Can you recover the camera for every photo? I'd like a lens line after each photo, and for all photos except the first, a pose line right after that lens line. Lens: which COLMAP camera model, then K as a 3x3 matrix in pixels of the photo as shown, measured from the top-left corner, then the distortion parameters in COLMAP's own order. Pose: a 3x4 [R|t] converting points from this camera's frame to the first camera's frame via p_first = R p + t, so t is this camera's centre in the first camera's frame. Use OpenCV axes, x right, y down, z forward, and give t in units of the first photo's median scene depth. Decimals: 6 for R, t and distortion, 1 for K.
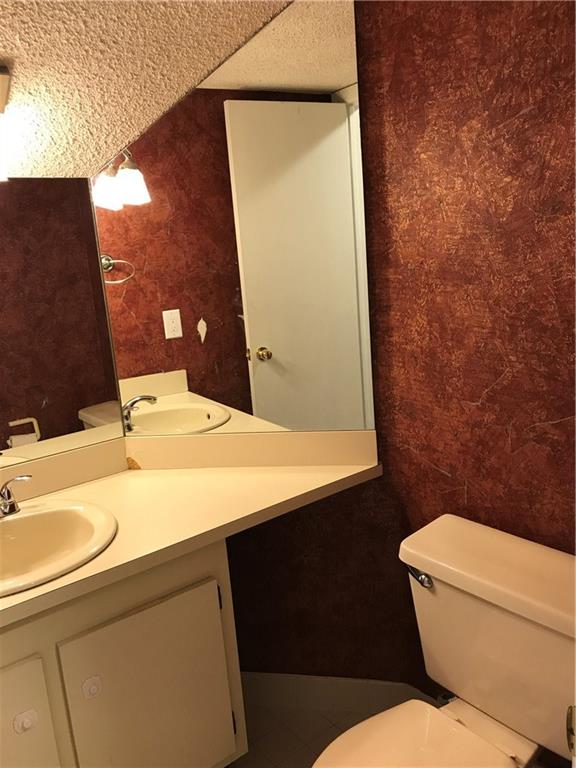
lens RADIAL K [[623.9, 0, 286.7], [0, 623.9, 386.8], [0, 0, 1]] dist [0.012706, -0.040485]
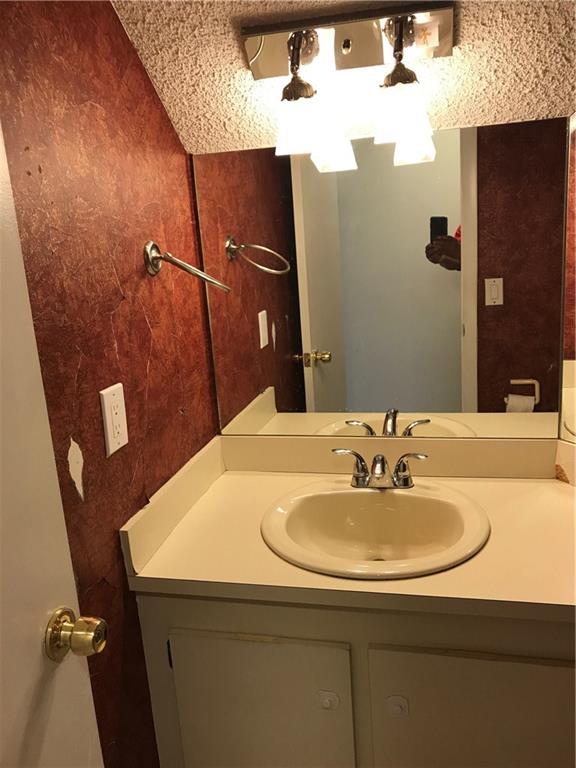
lens RADIAL K [[623.9, 0, 286.9], [0, 623.9, 378.4], [0, 0, 1]] dist [0.012706, -0.040485]
pose [[0.615447, 0.209150, -0.759922, 0.146790], [-0.144121, 0.977757, 0.152383, -0.082656], [0.774889, 0.015737, 0.631901, 0.239659]]
